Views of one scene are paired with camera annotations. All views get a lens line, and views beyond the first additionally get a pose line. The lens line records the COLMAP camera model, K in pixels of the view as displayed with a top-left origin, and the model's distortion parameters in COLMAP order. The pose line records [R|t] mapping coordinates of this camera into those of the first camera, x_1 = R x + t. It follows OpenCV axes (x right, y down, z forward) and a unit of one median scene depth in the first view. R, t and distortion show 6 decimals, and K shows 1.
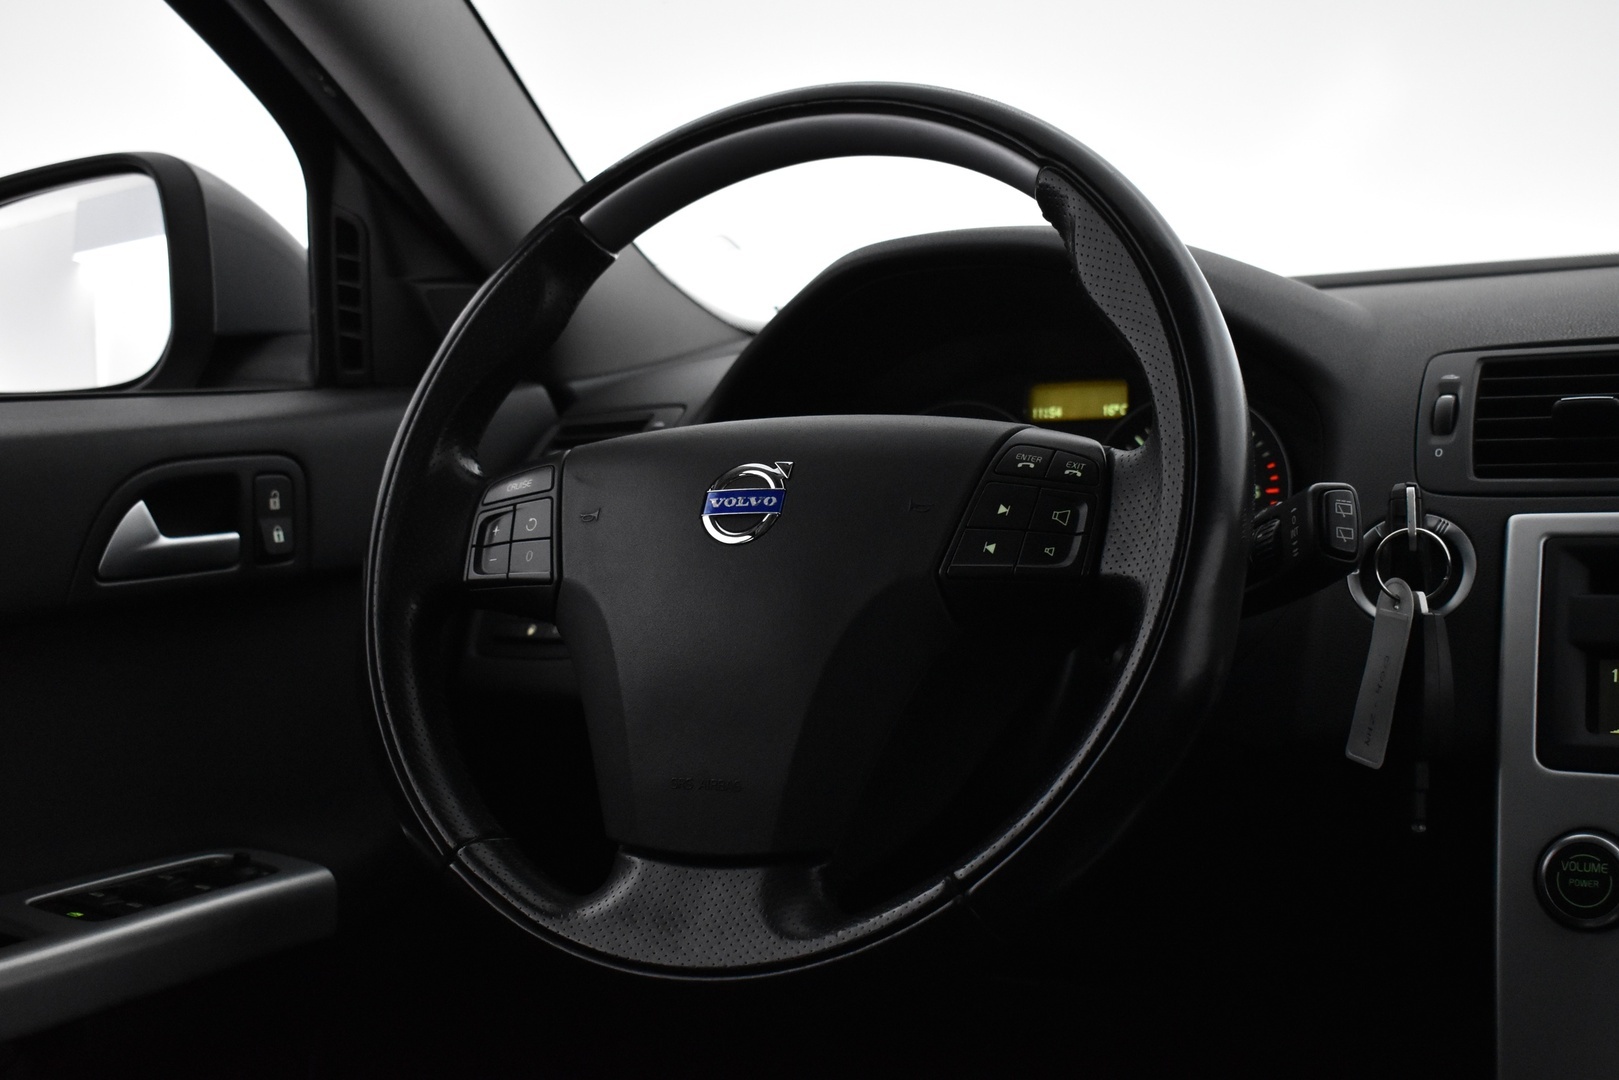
lens RADIAL K [[2010.2, 0, 811.2], [0, 2010.2, 540.3], [0, 0, 1]] dist [-0.073880, 0.000000]
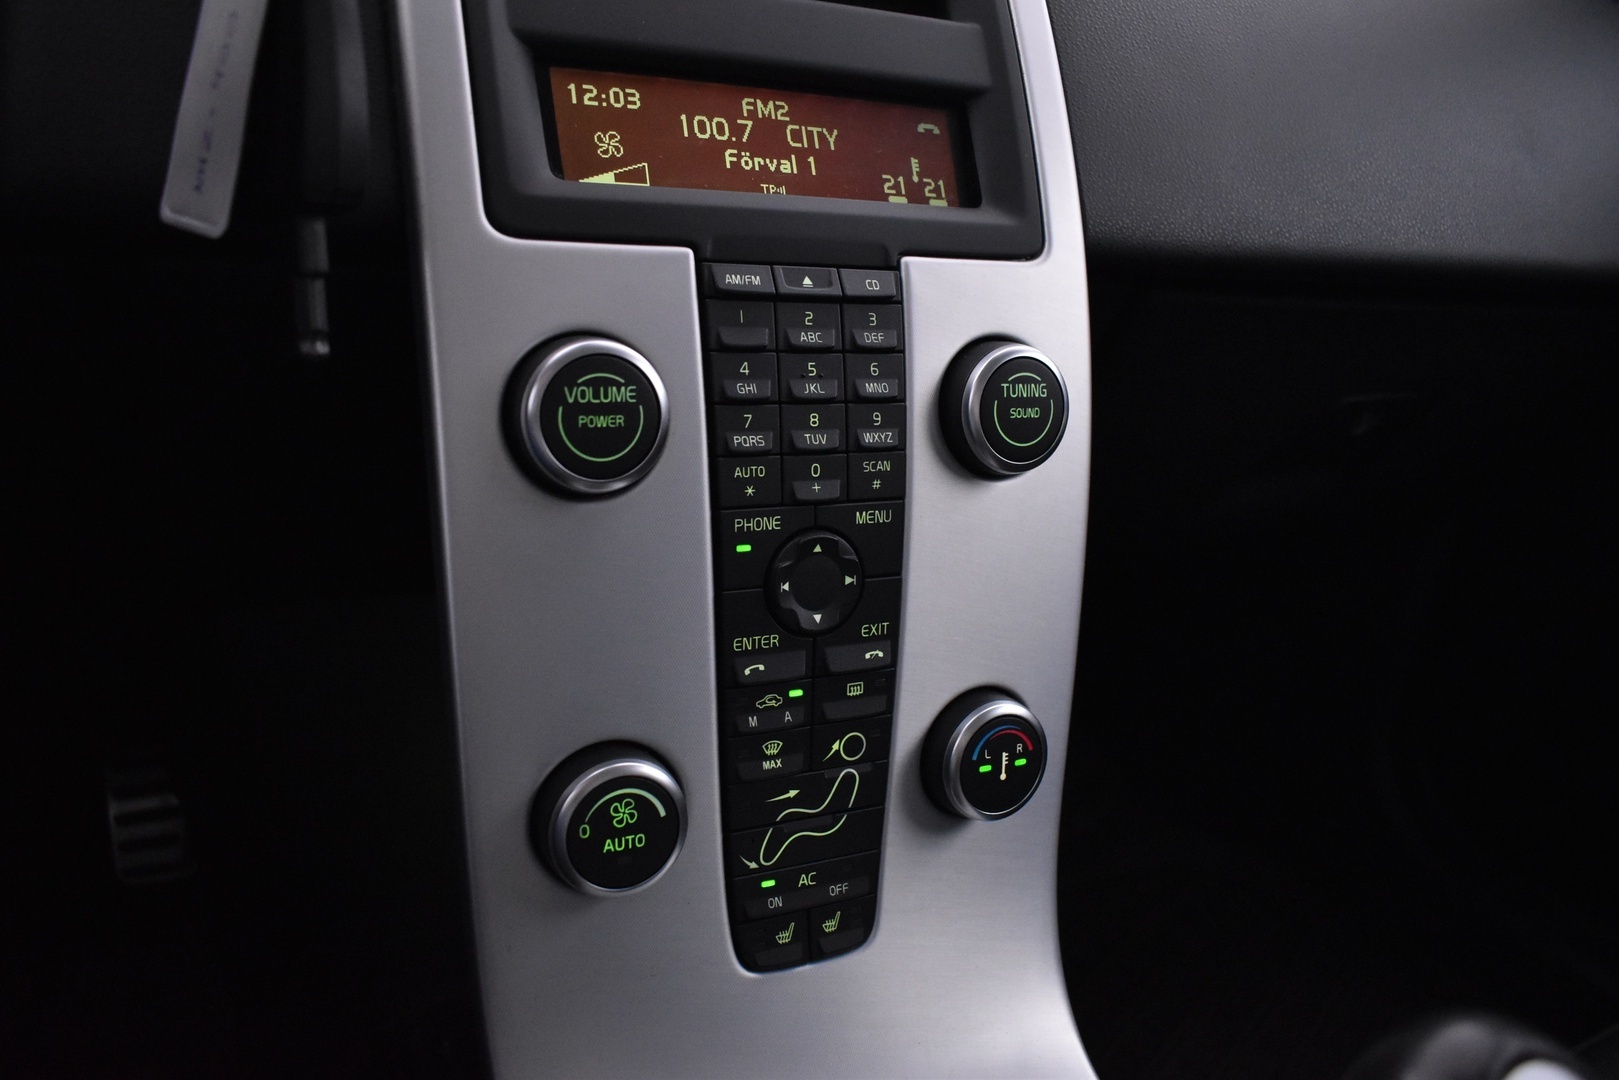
lens RADIAL K [[1243.8, 0, 807.7], [0, 1243.8, 527.9], [0, 0, 1]] dist [-0.105720, -0.005147]
pose [[0.578036, -0.164603, 0.799237, 0.112334], [-0.049954, 0.970469, 0.235997, 0.105593], [-0.814481, -0.176340, 0.552743, 0.690894]]
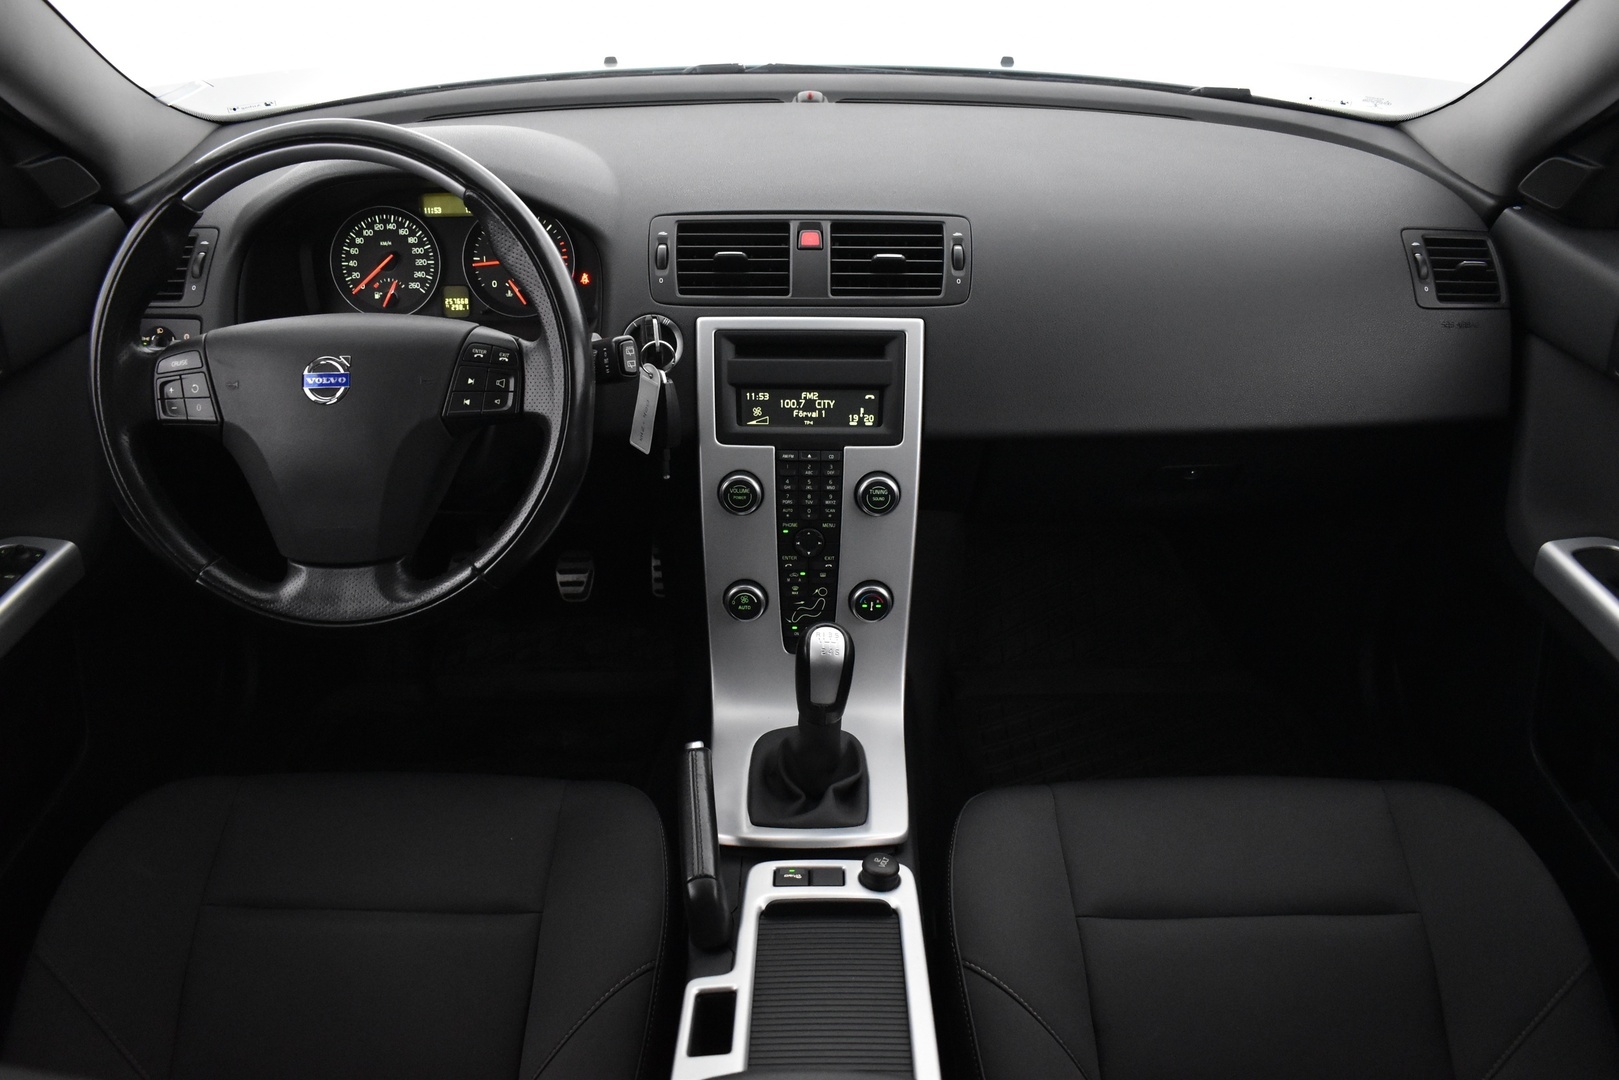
lens RADIAL K [[1243.8, 0, 824.1], [0, 1243.8, 545.7], [0, 0, 1]] dist [-0.105720, -0.005147]
pose [[0.878902, -0.192861, 0.436274, -0.148287], [-0.012062, 0.905339, 0.424518, -0.359824], [-0.476849, -0.378372, 0.793378, -0.185158]]
